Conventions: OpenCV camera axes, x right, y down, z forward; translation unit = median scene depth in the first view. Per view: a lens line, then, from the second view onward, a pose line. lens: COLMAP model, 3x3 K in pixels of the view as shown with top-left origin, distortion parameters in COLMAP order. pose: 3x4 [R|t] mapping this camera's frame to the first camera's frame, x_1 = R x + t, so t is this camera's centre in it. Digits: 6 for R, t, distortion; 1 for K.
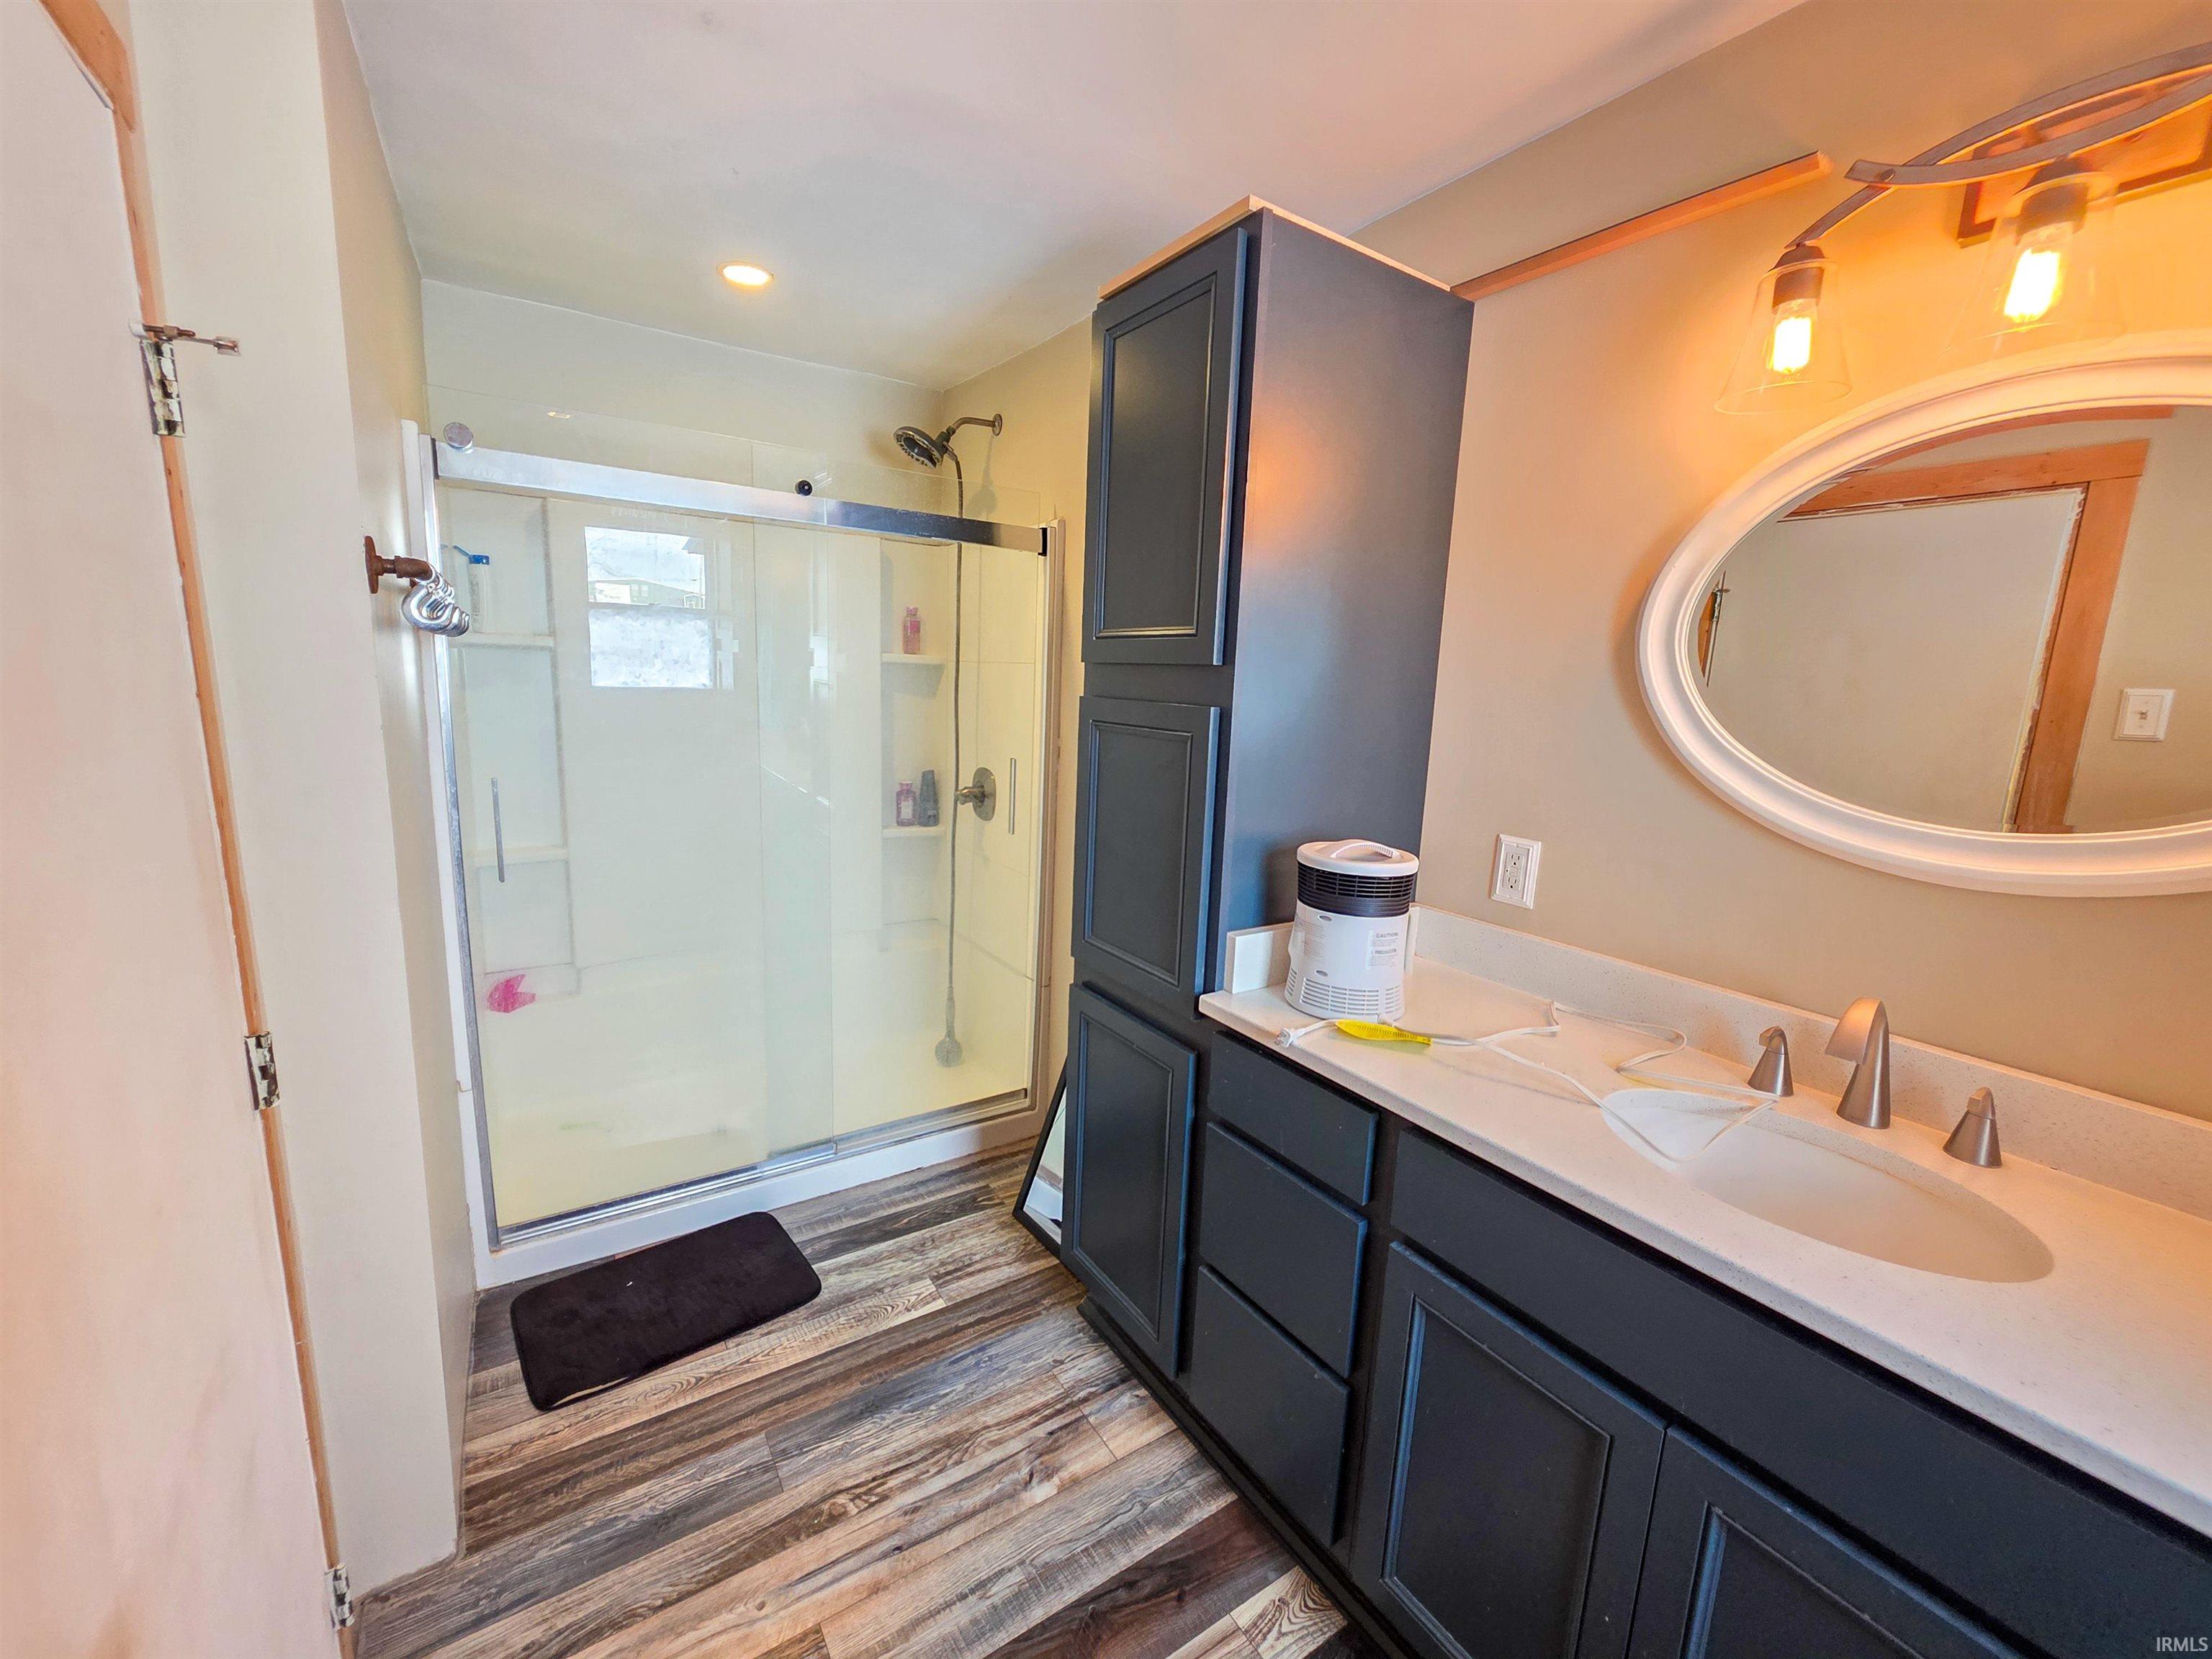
lens RADIAL K [[890.6, 0, 1109.1], [0, 890.6, 823.8], [0, 0, 1]] dist [-0.001208, -0.000093]
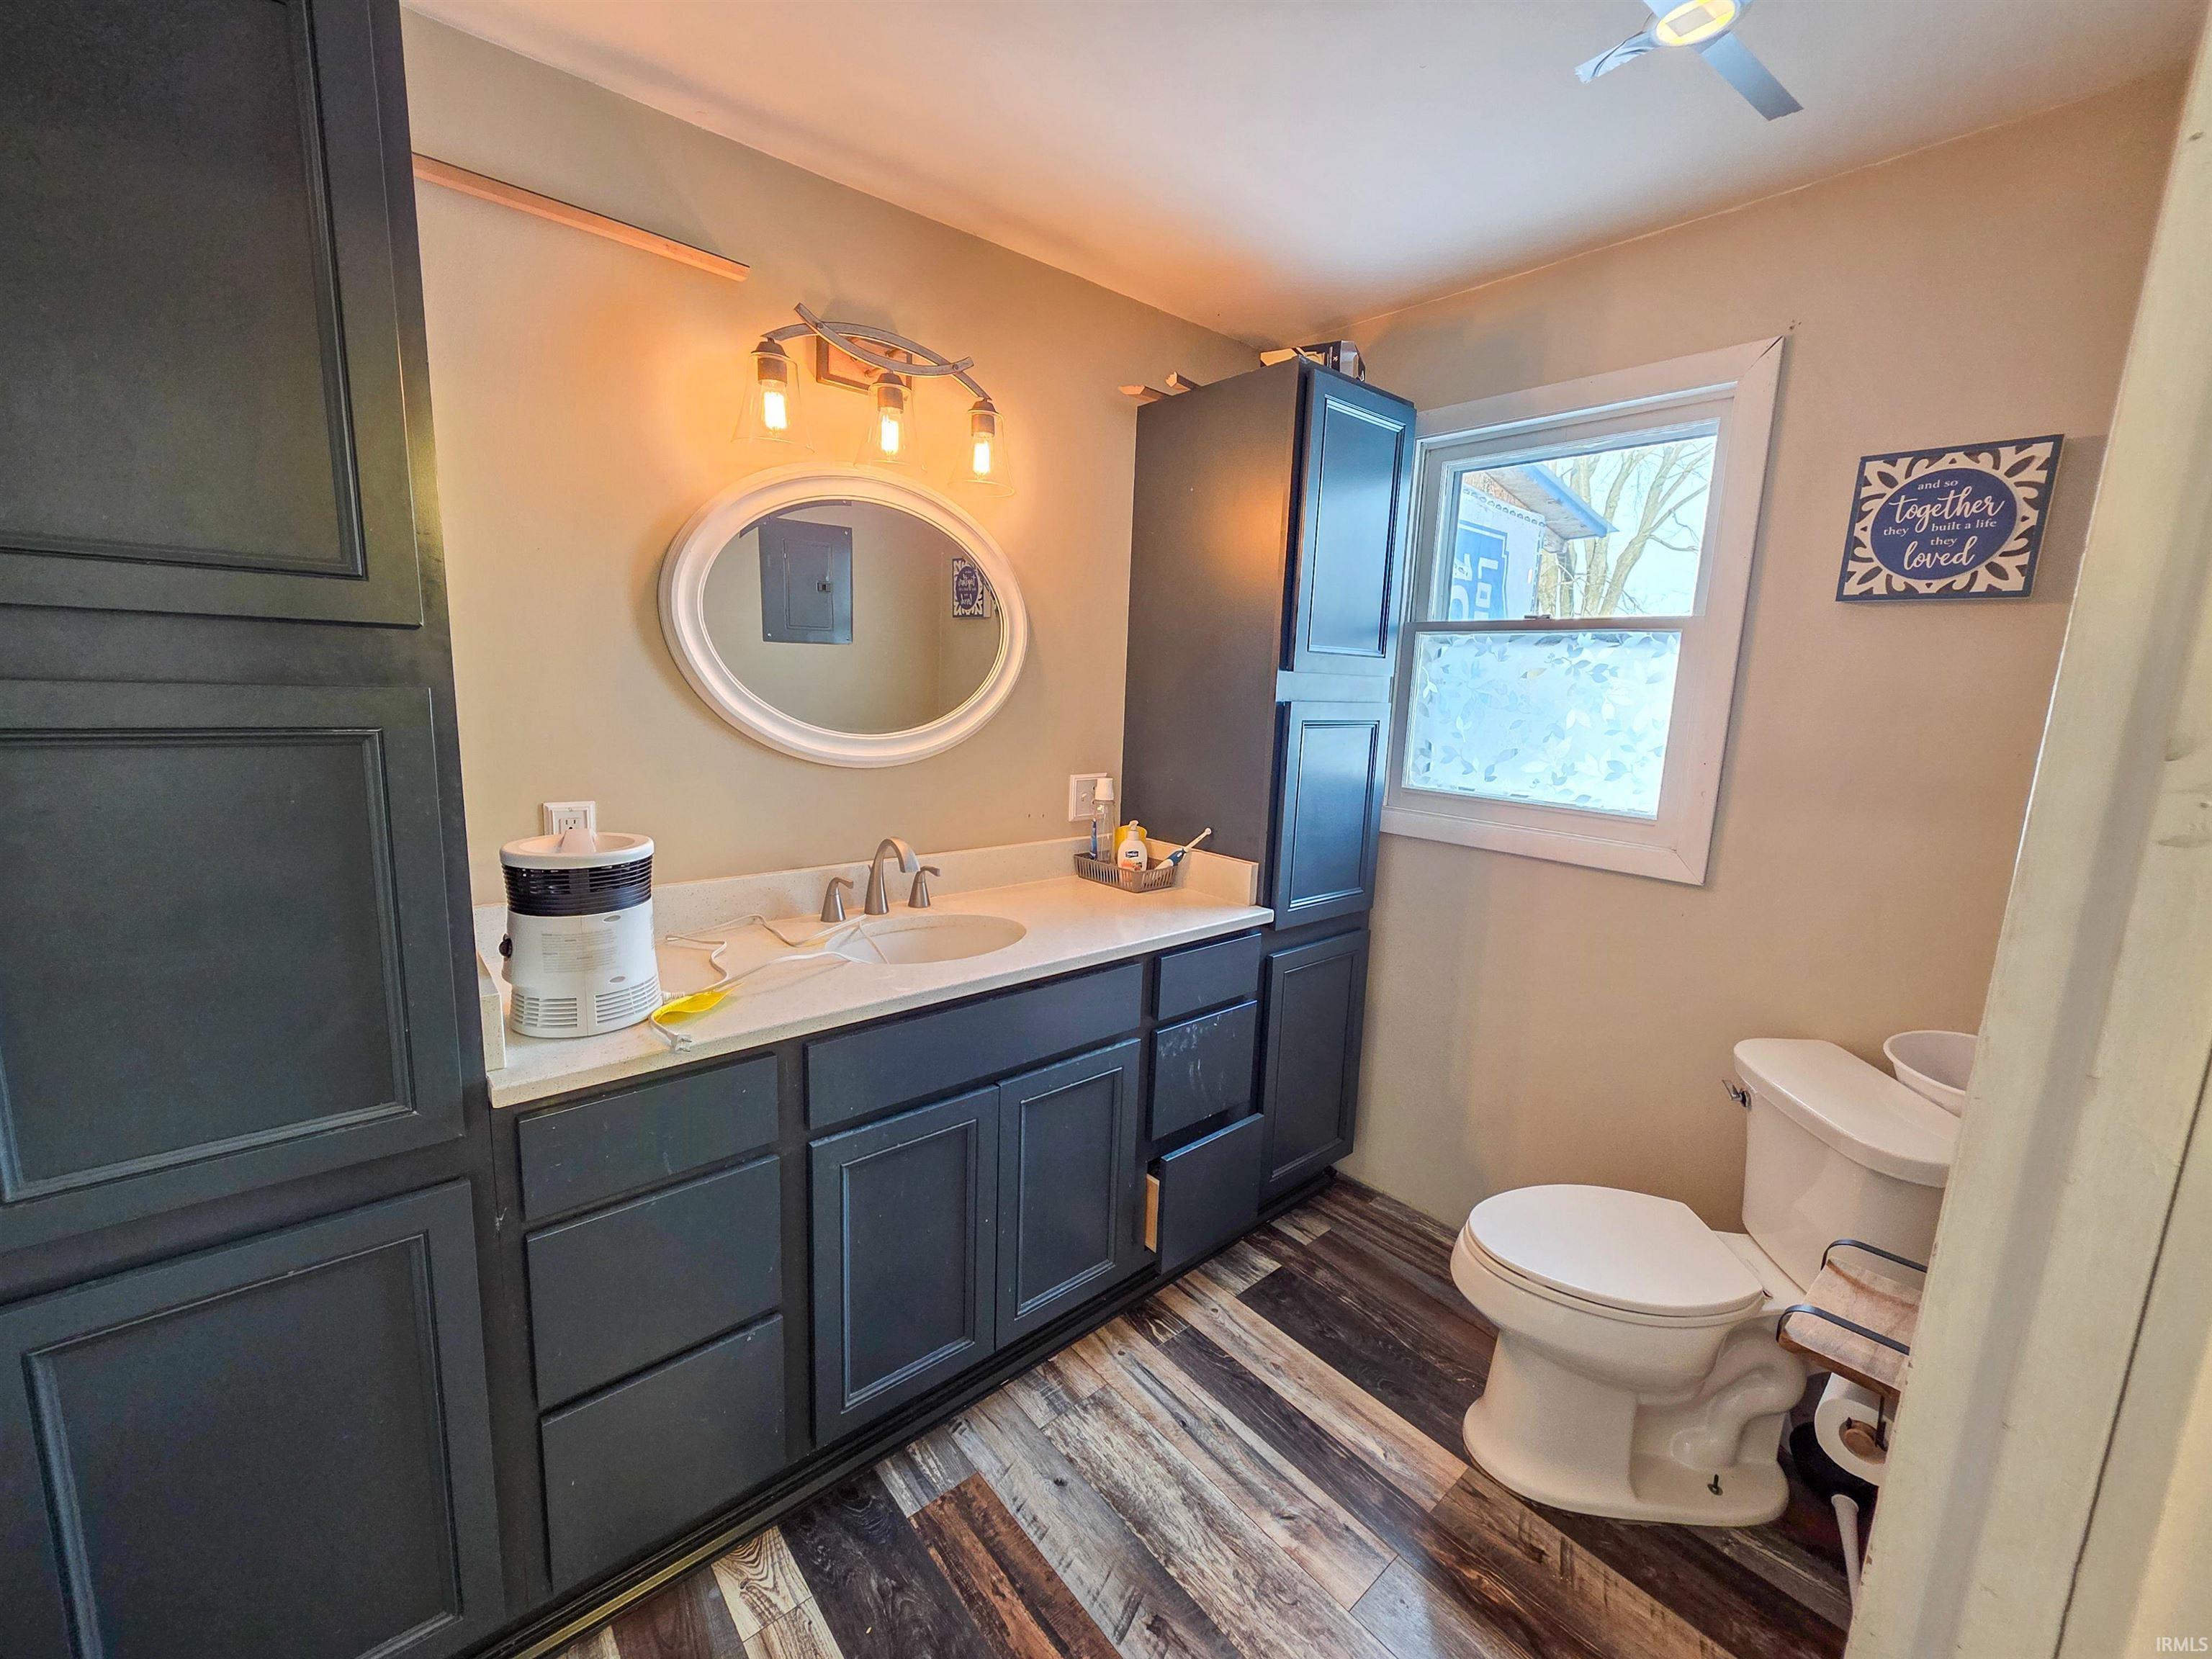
lens RADIAL K [[876.0, 0, 1110.2], [0, 876.0, 822.0], [0, 0, 1]] dist [-0.000101, 0.000036]
pose [[-0.124926, -0.203411, 0.971091, -0.686164], [0.123435, 0.967968, 0.218637, -0.123928], [-0.984458, 0.147180, -0.095816, 0.611171]]
